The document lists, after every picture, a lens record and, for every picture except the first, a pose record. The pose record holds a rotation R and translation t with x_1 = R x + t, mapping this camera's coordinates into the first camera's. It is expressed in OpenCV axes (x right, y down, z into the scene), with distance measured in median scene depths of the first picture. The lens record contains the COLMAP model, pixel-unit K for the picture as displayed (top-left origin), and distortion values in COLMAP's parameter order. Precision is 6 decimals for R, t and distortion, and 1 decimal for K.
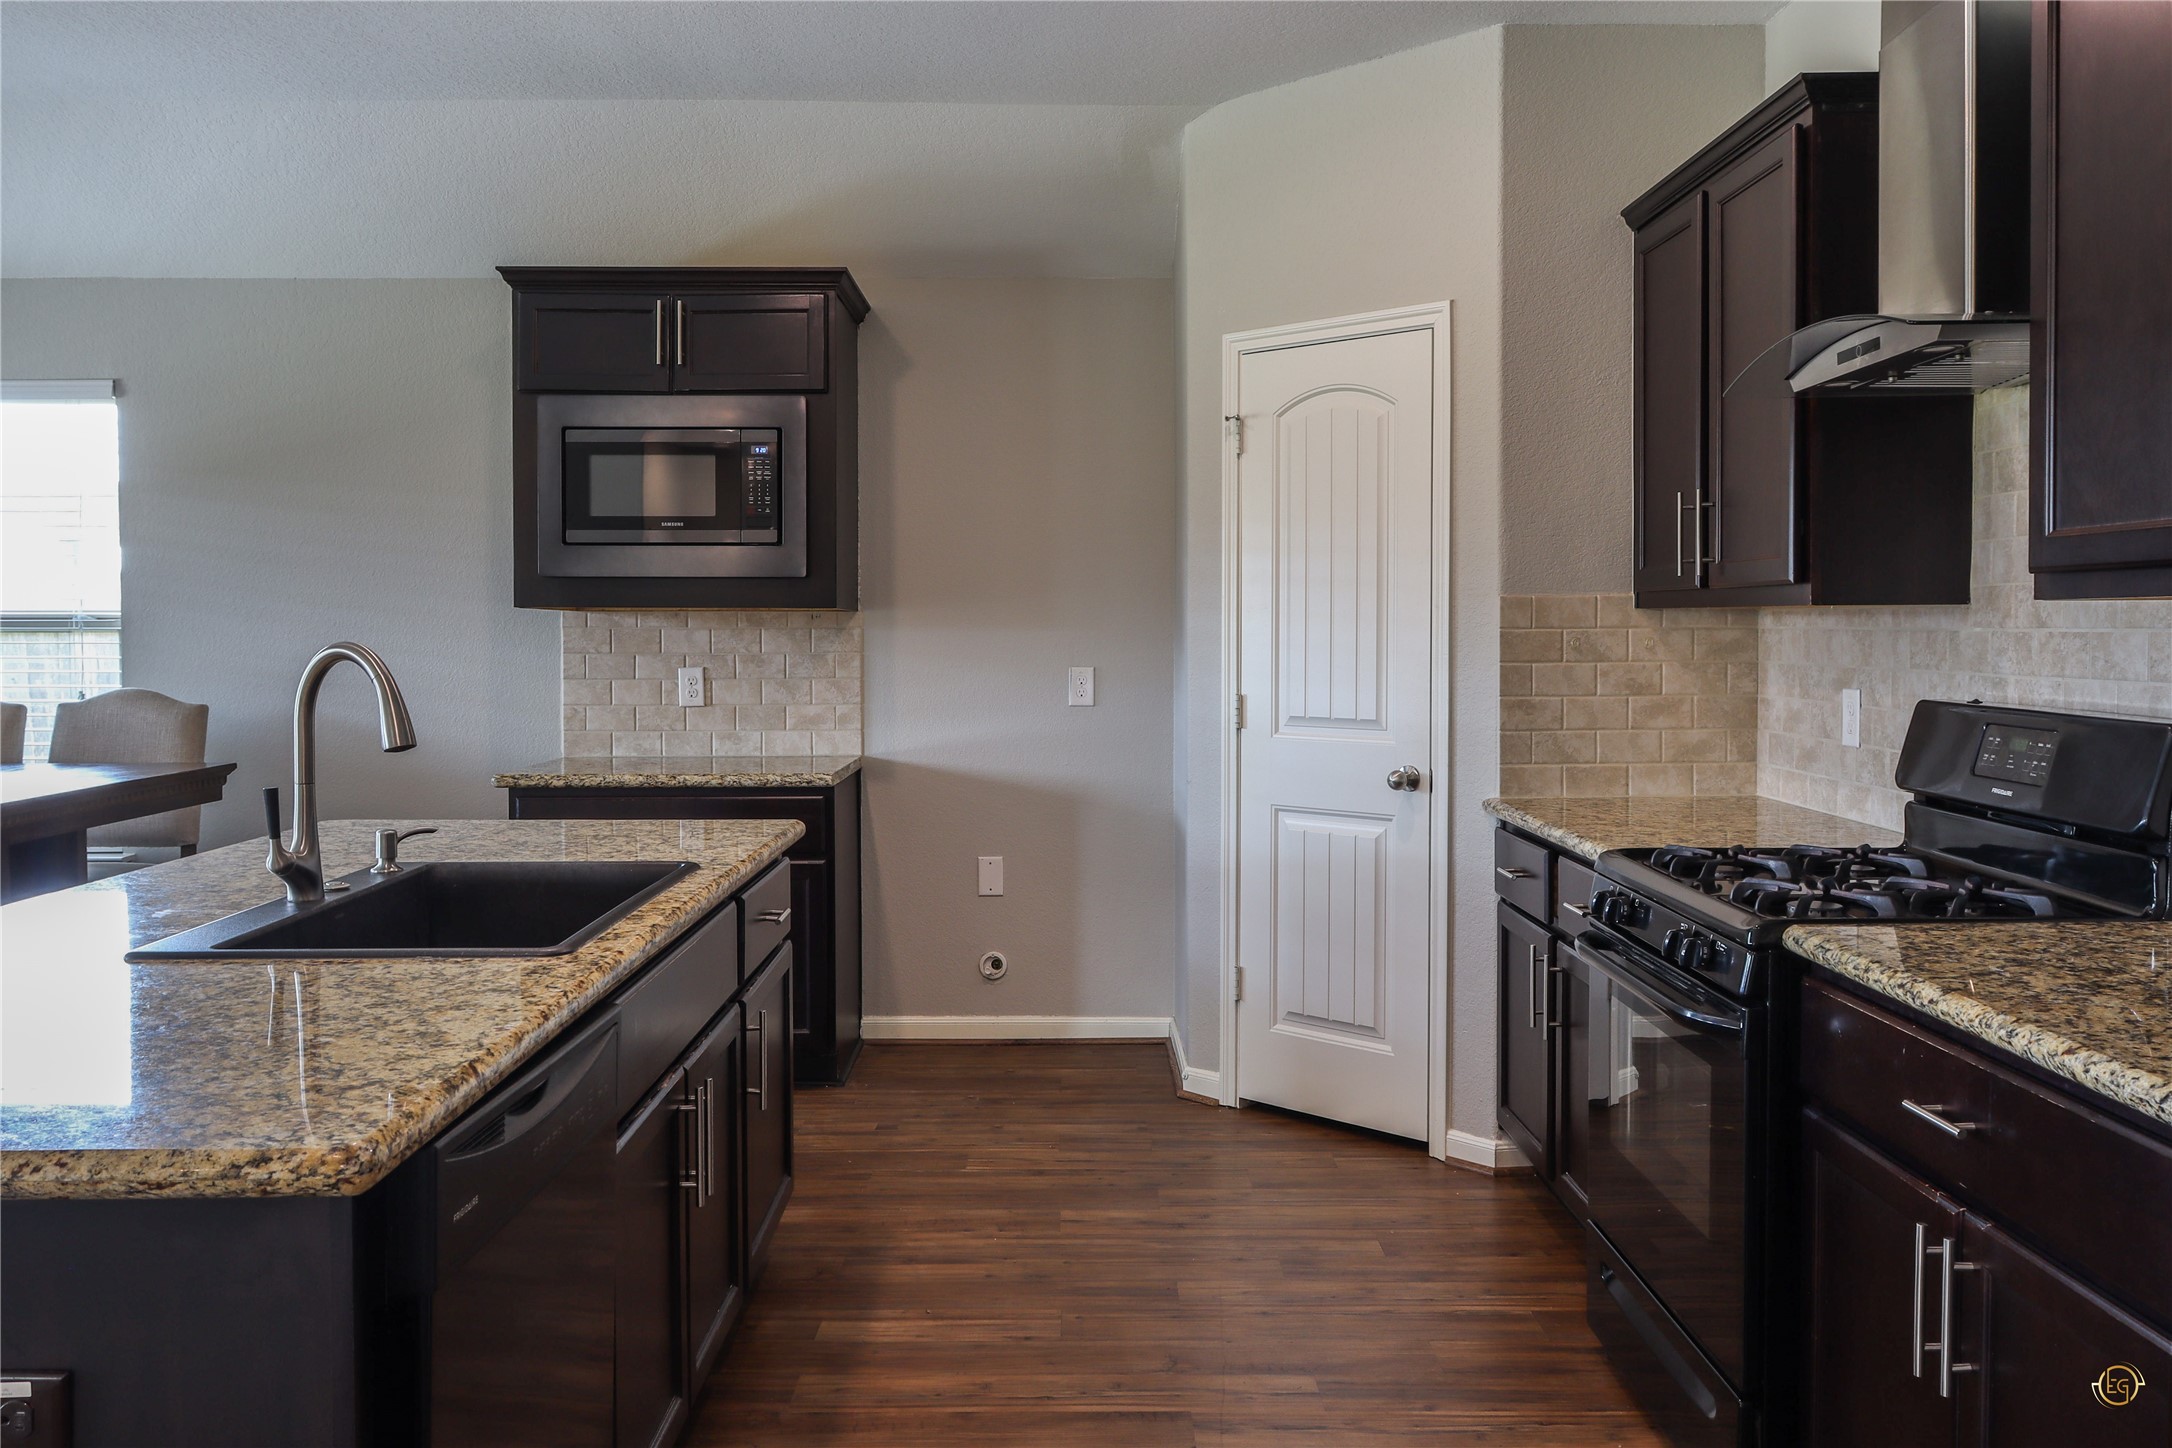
lens RADIAL K [[1784.5, 0, 1099.1], [0, 1784.5, 684.8], [0, 0, 1]] dist [0.000410, -0.005006]
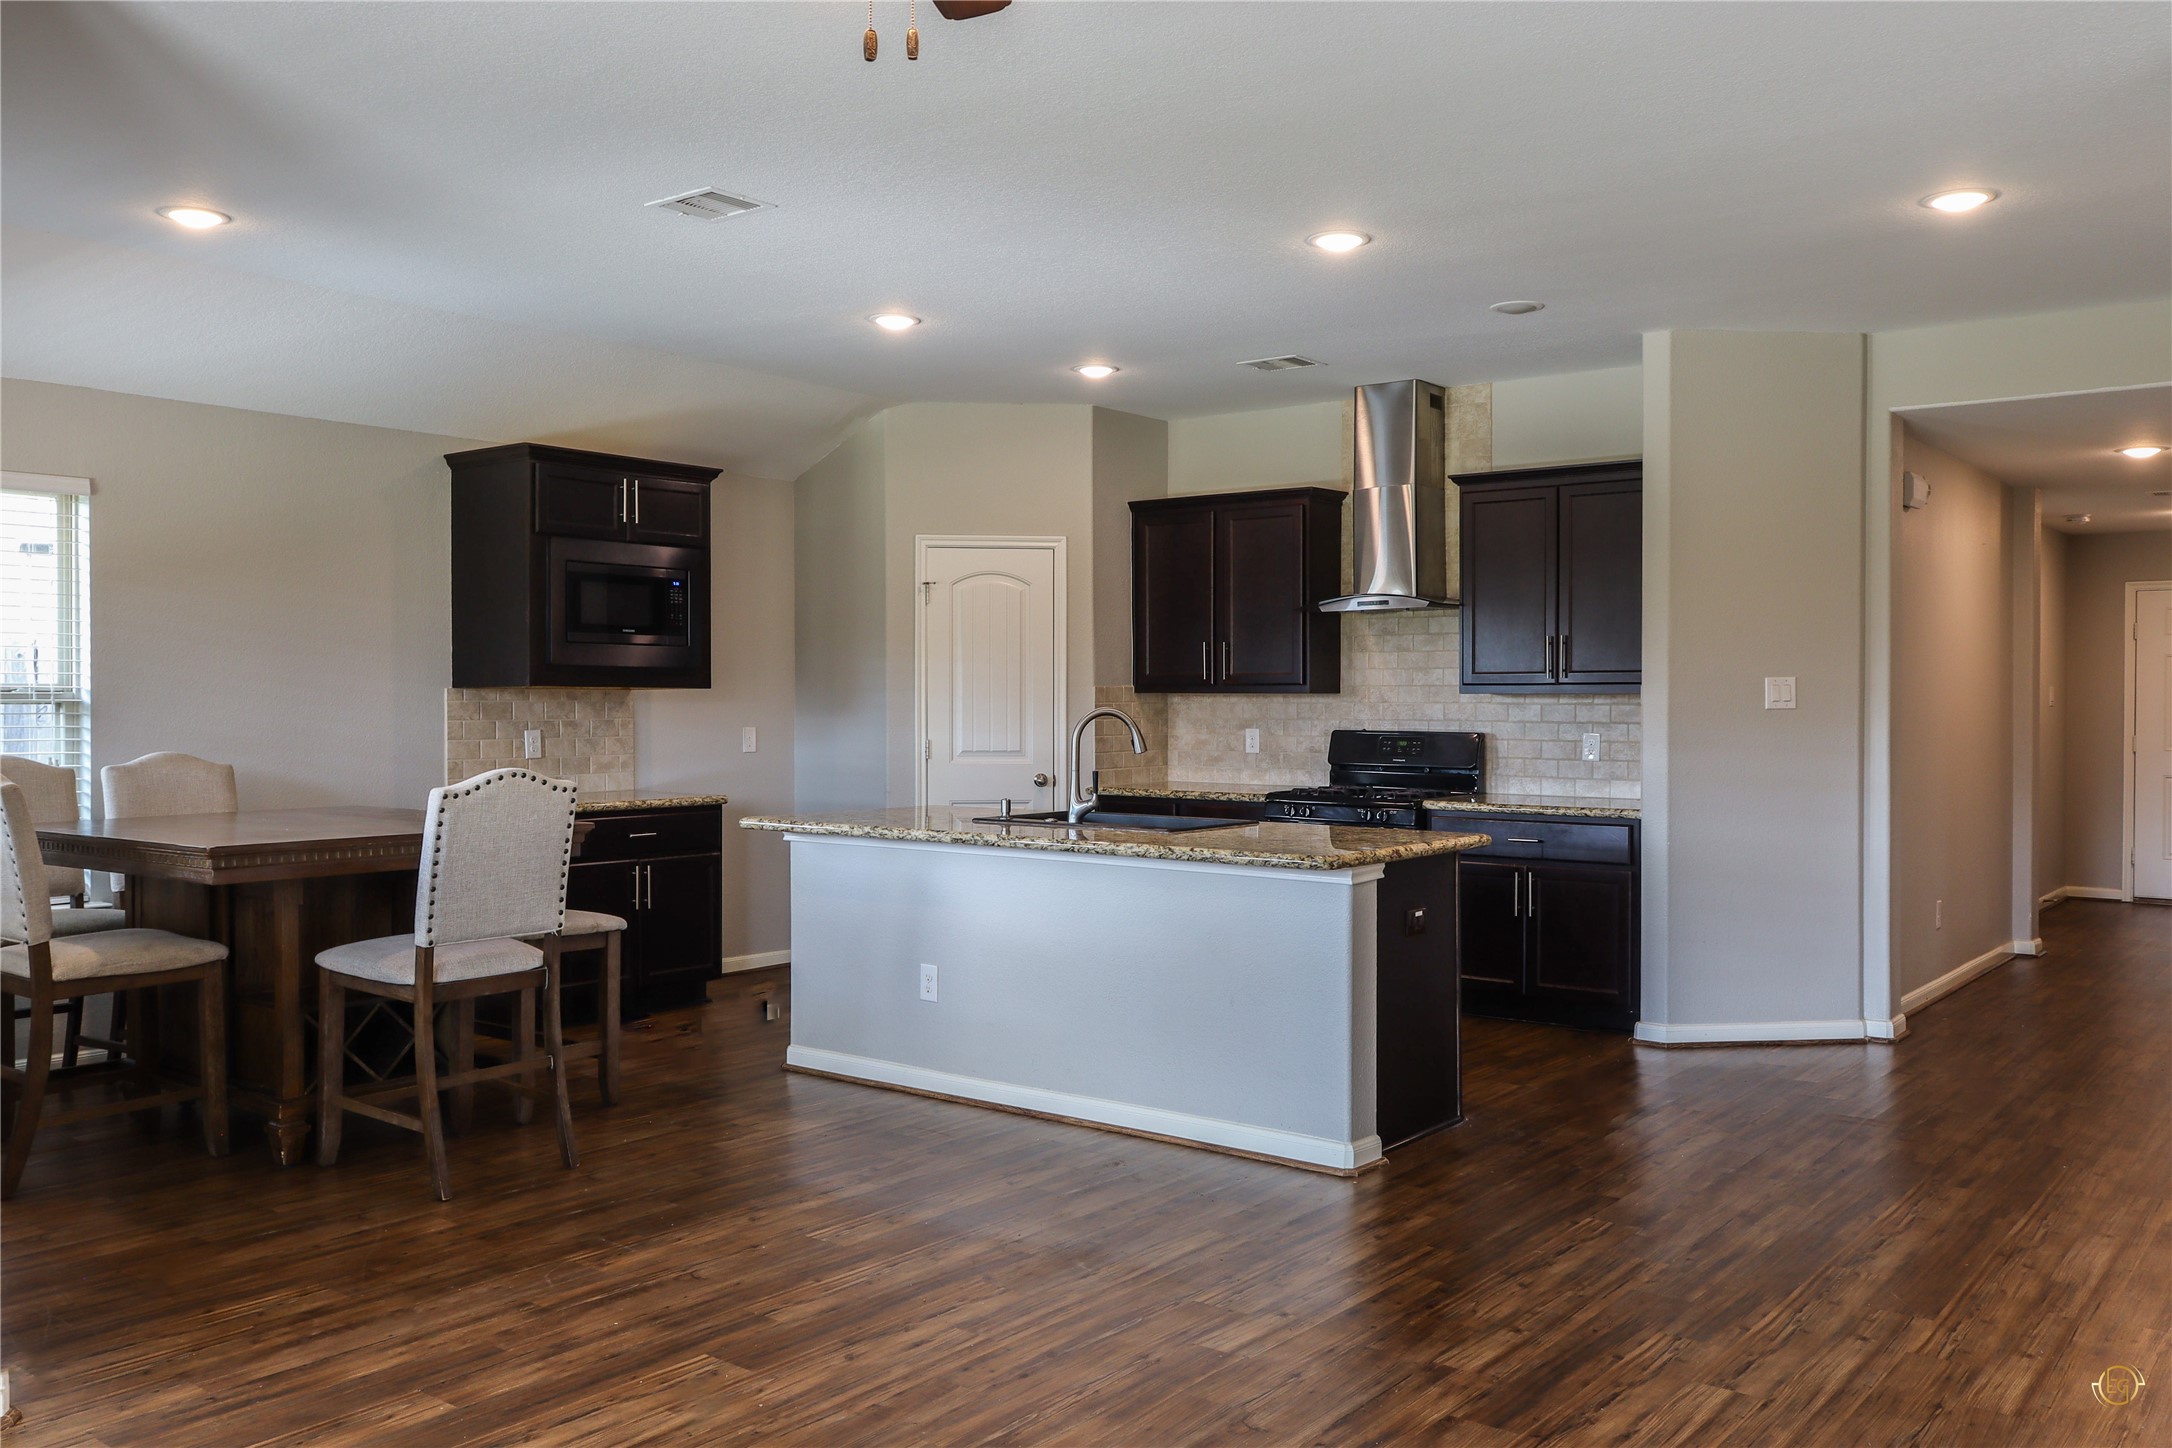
lens RADIAL K [[1784.5, 0, 1131.2], [0, 1784.5, 718.8], [0, 0, 1]] dist [0.000410, -0.005006]
pose [[0.602696, -0.005501, 0.797952, -1.154075], [0.024211, 0.999642, -0.011396, 0.009354], [-0.797603, 0.026188, 0.602614, -0.213139]]
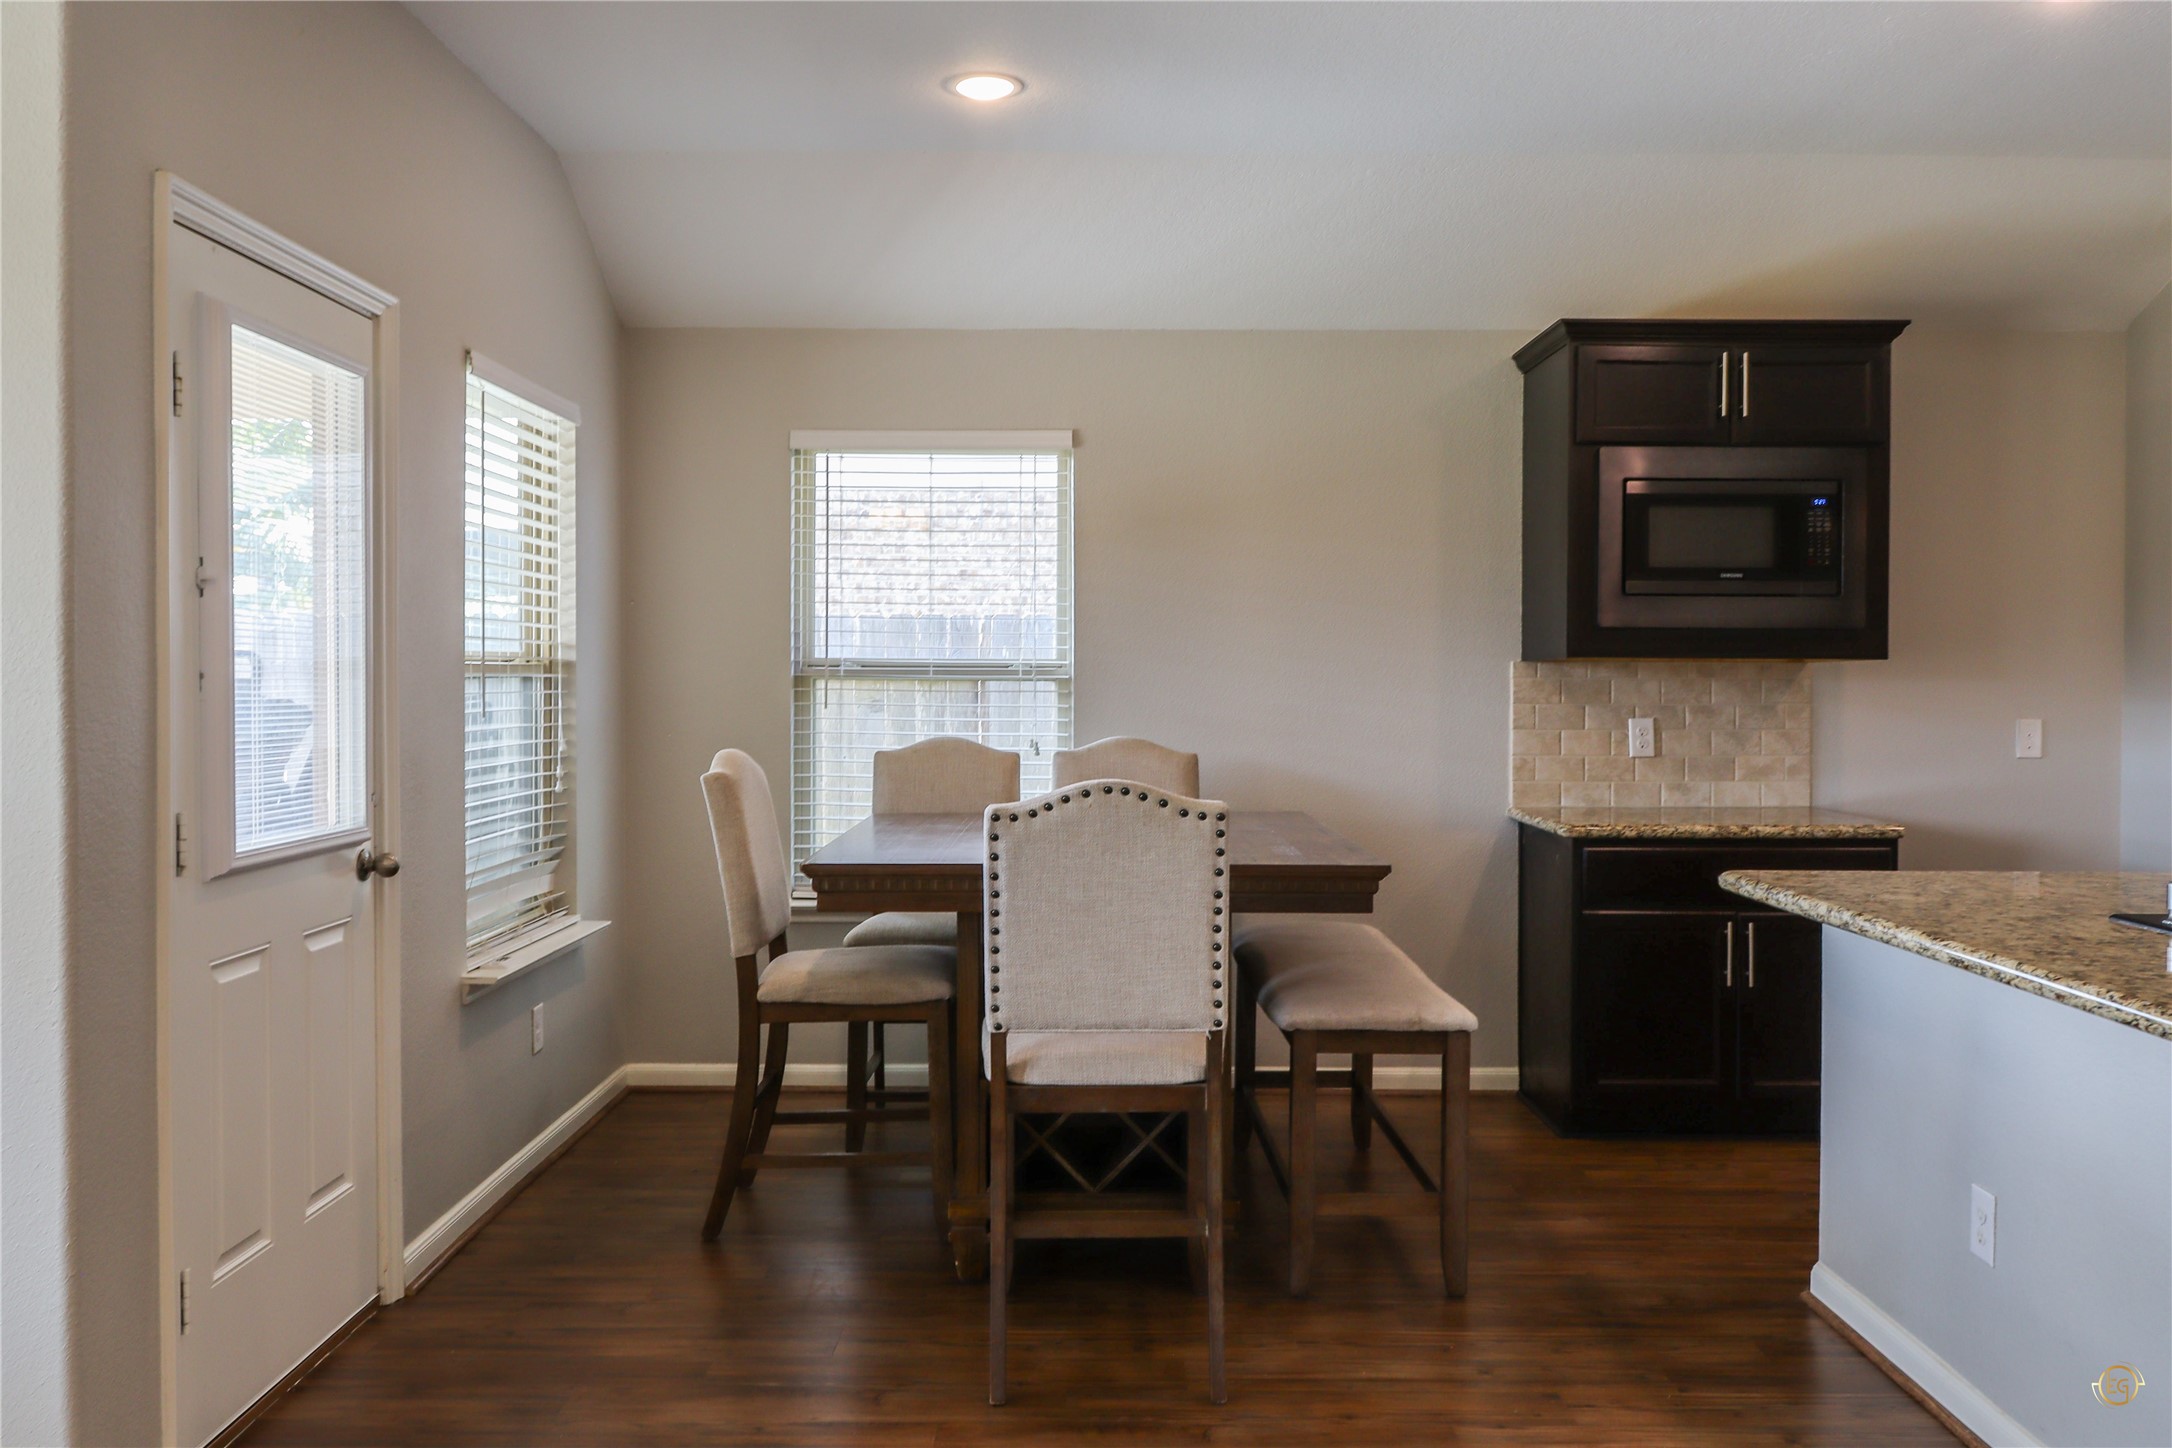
lens RADIAL K [[1784.5, 0, 1066.9], [0, 1784.5, 706.0], [0, 0, 1]] dist [0.000410, -0.005006]
pose [[0.999949, 0.003780, -0.009333, -0.597895], [-0.003927, 0.999867, -0.015840, 0.000764], [0.009272, 0.015876, 0.999831, -0.004290]]
